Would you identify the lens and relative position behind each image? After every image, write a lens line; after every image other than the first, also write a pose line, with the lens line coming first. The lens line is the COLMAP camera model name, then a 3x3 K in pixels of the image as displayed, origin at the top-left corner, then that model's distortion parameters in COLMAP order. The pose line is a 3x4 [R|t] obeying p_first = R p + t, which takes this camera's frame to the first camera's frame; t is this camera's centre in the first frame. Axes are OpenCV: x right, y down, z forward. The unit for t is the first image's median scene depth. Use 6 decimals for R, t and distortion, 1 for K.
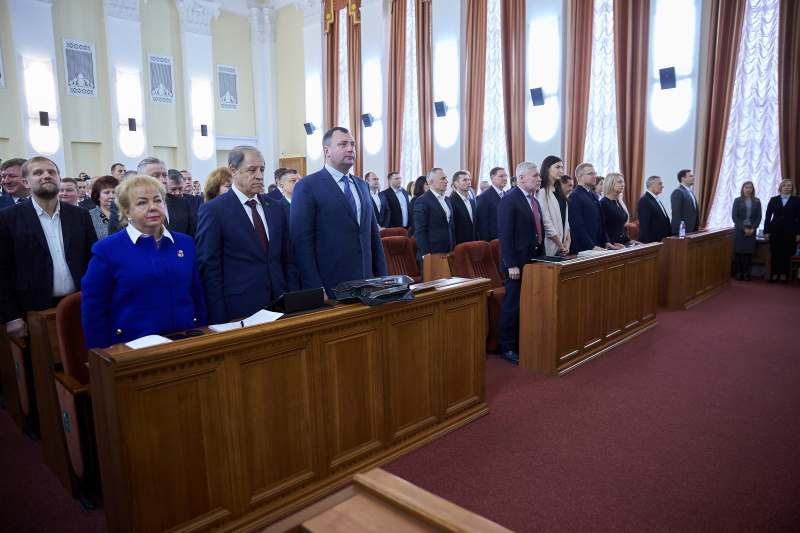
lens RADIAL K [[537.2, 0, 410.7], [0, 537.2, 264.0], [0, 0, 1]] dist [-0.000555, -0.000660]
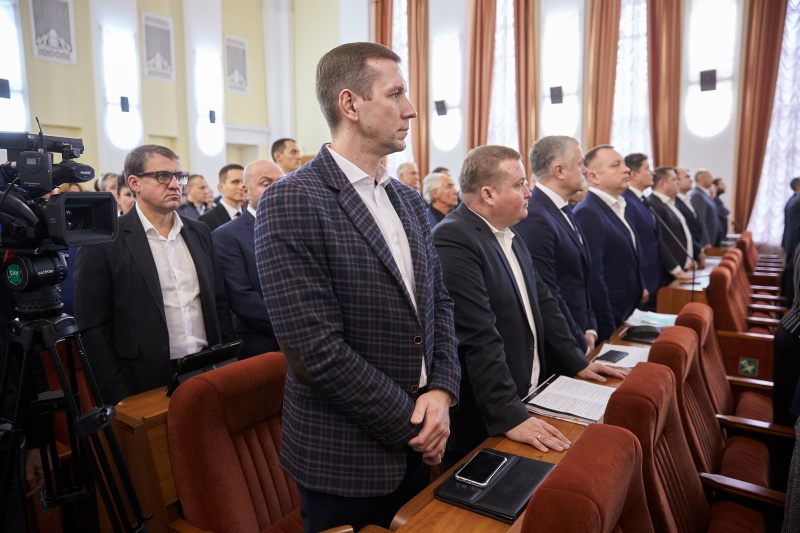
lens RADIAL K [[537.2, 0, 410.7], [0, 537.2, 264.0], [0, 0, 1]] dist [-0.000555, -0.000660]
pose [[0.985934, -0.014013, 0.166545, -0.222885], [0.016662, 0.999756, -0.014519, -0.019942], [-0.166300, 0.017090, 0.985927, 0.183349]]
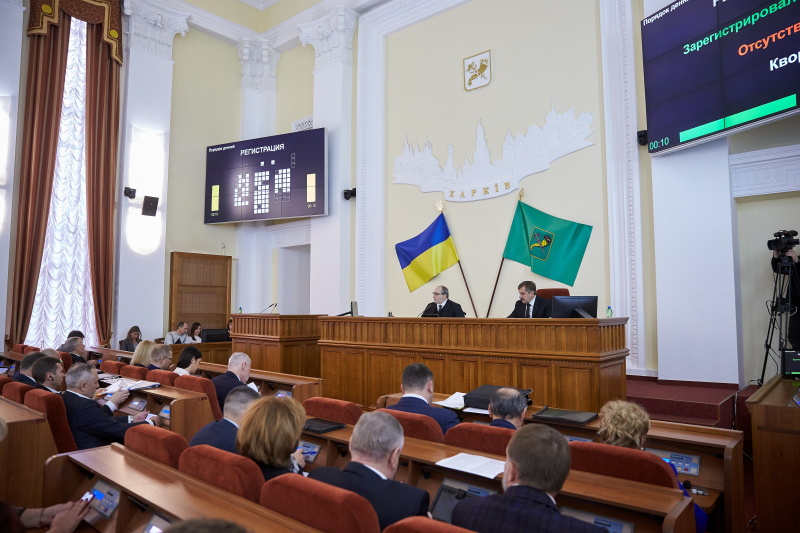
lens RADIAL K [[537.2, 0, 410.7], [0, 537.2, 264.0], [0, 0, 1]] dist [-0.000555, -0.000660]
pose [[-0.064481, 0.087745, 0.994054, -0.688802], [0.138329, 0.987296, -0.078175, -0.086361], [-0.988285, 0.132466, -0.075799, 0.655585]]
